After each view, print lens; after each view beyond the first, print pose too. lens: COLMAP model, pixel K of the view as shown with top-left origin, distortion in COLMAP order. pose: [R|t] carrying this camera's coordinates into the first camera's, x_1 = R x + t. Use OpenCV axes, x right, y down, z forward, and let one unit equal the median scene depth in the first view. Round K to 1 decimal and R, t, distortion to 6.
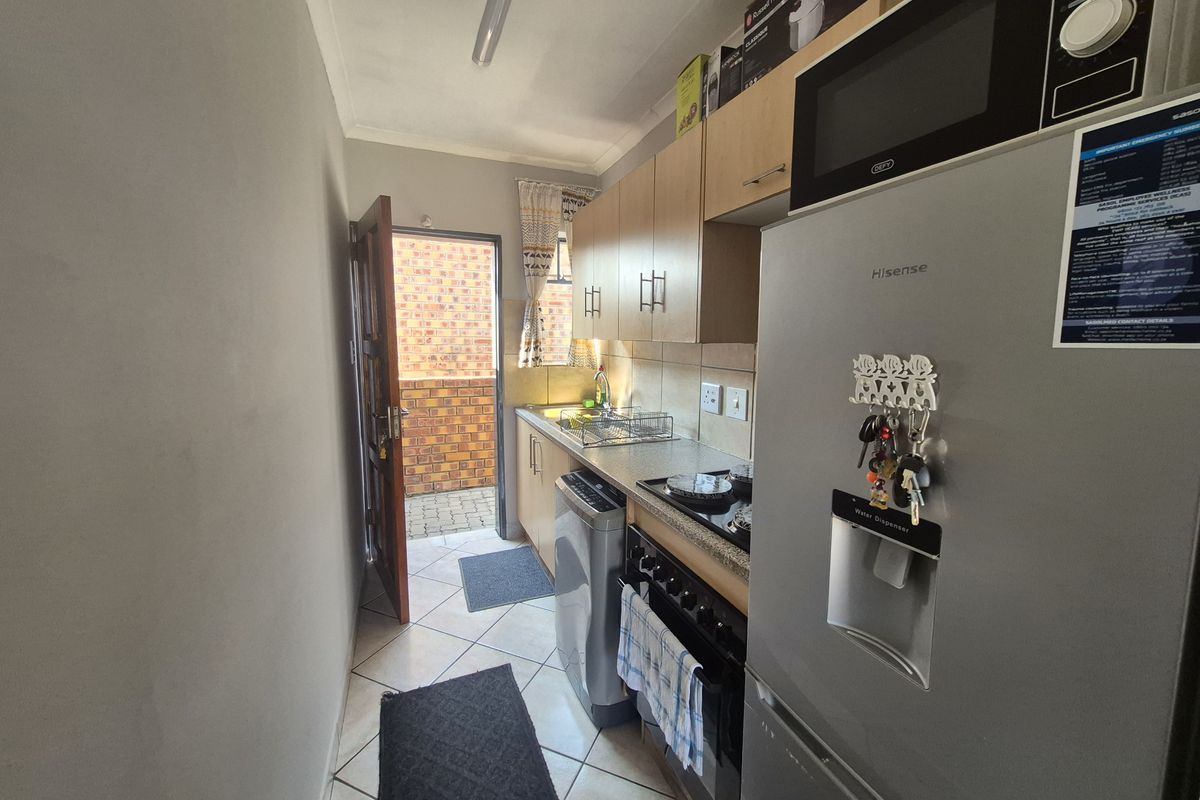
lens RADIAL K [[466.2, 0, 602.7], [0, 466.2, 388.0], [0, 0, 1]] dist [0.010036, -0.003977]
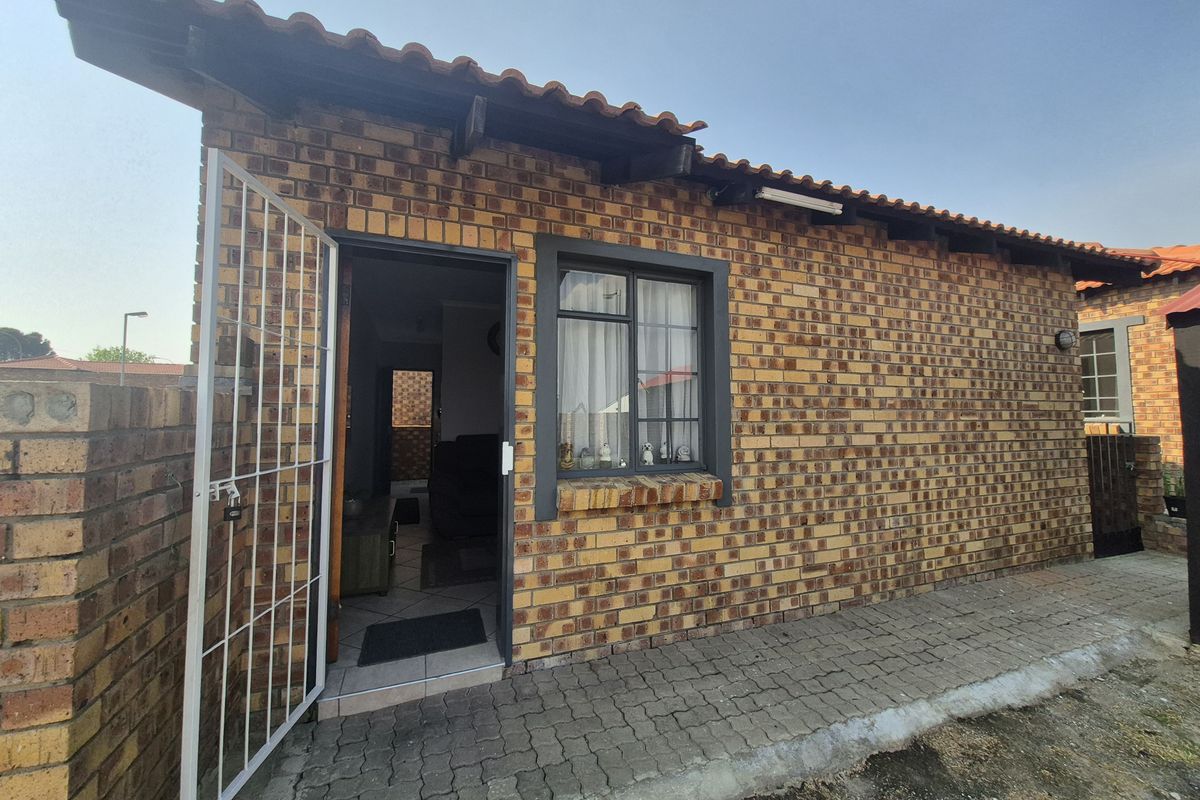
lens RADIAL K [[468.5, 0, 602.0], [0, 468.5, 384.3], [0, 0, 1]] dist [0.009028, -0.004343]
pose [[0.999461, -0.012322, -0.030427, 0.837192], [0.006764, 0.984293, -0.176416, 0.249983], [0.032123, 0.176115, 0.983845, -1.644006]]
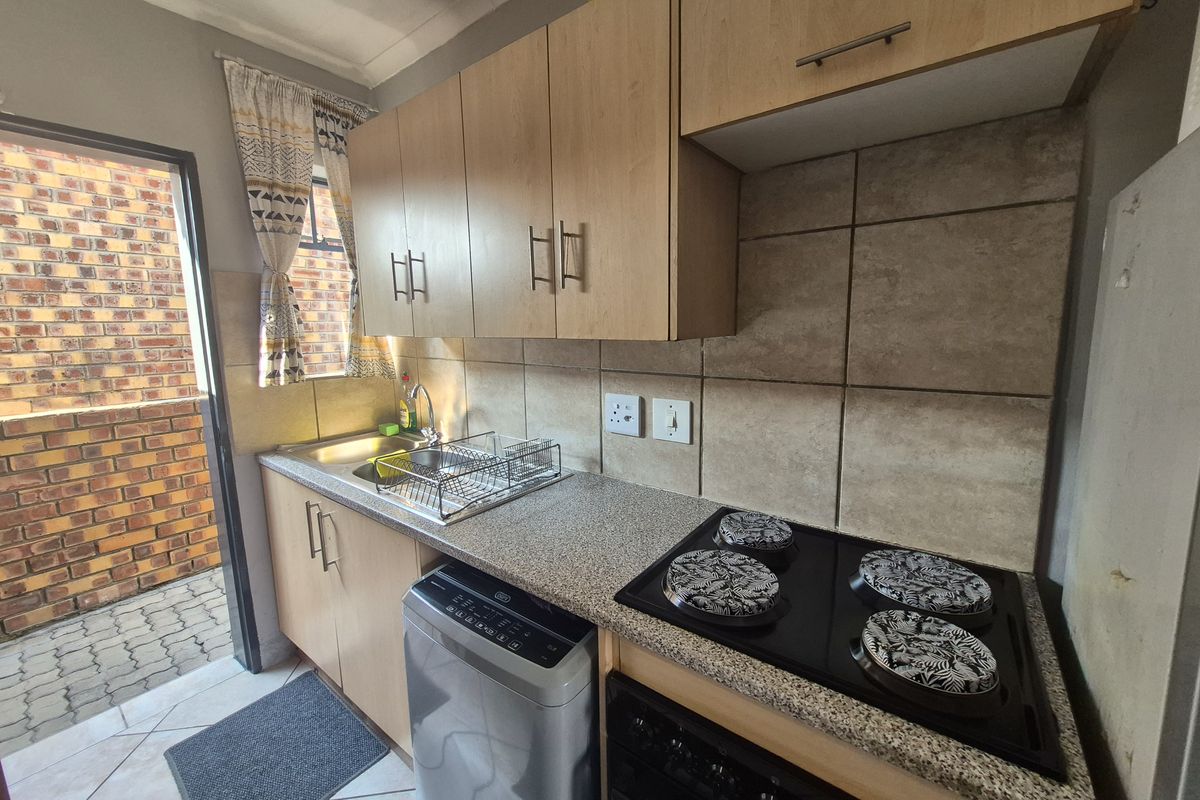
lens RADIAL K [[466.2, 0, 602.7], [0, 466.2, 388.0], [0, 0, 1]] dist [0.010036, -0.003977]
pose [[0.863635, -0.090739, 0.495885, -0.097026], [0.077397, 0.995871, 0.047434, -0.036782], [-0.498141, -0.002586, 0.867092, 0.265743]]
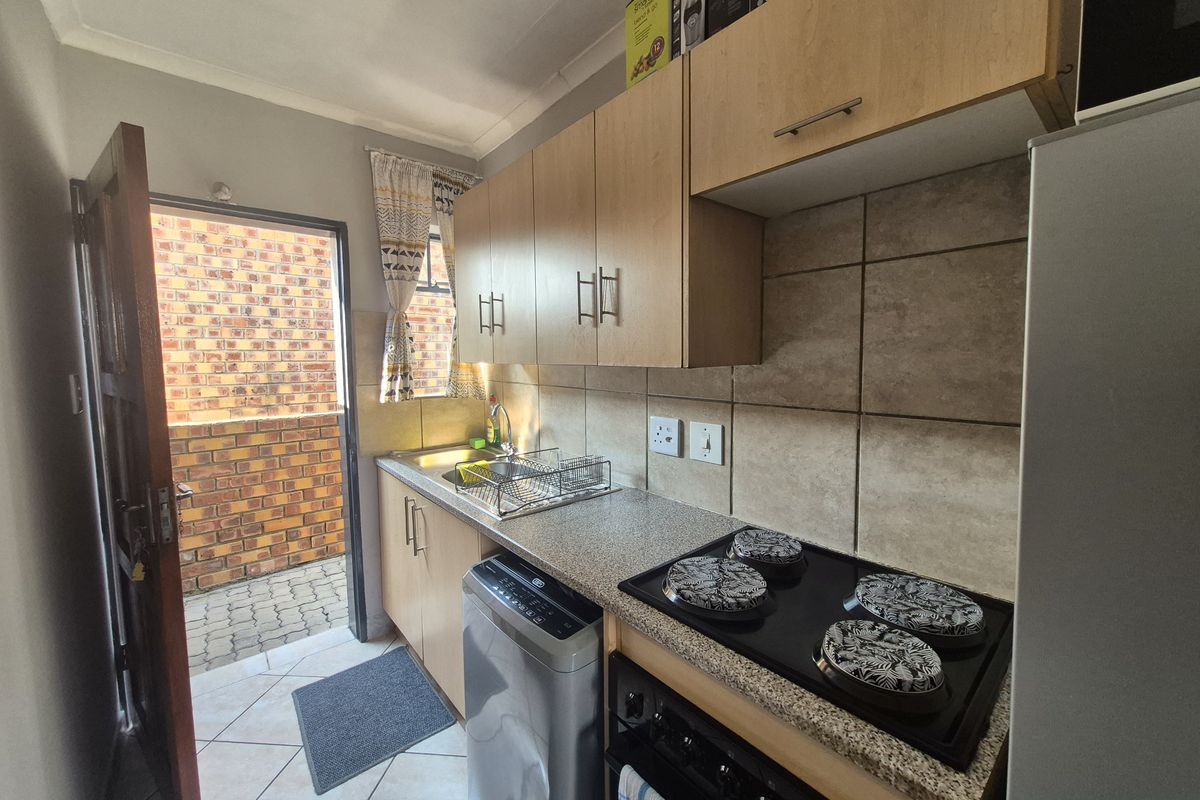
lens RADIAL K [[466.2, 0, 602.7], [0, 466.2, 388.0], [0, 0, 1]] dist [0.010036, -0.003977]
pose [[0.951829, -0.038912, 0.304152, -0.067575], [0.050700, 0.998234, -0.030955, -0.026320], [-0.302410, 0.044884, 0.952121, 0.191083]]
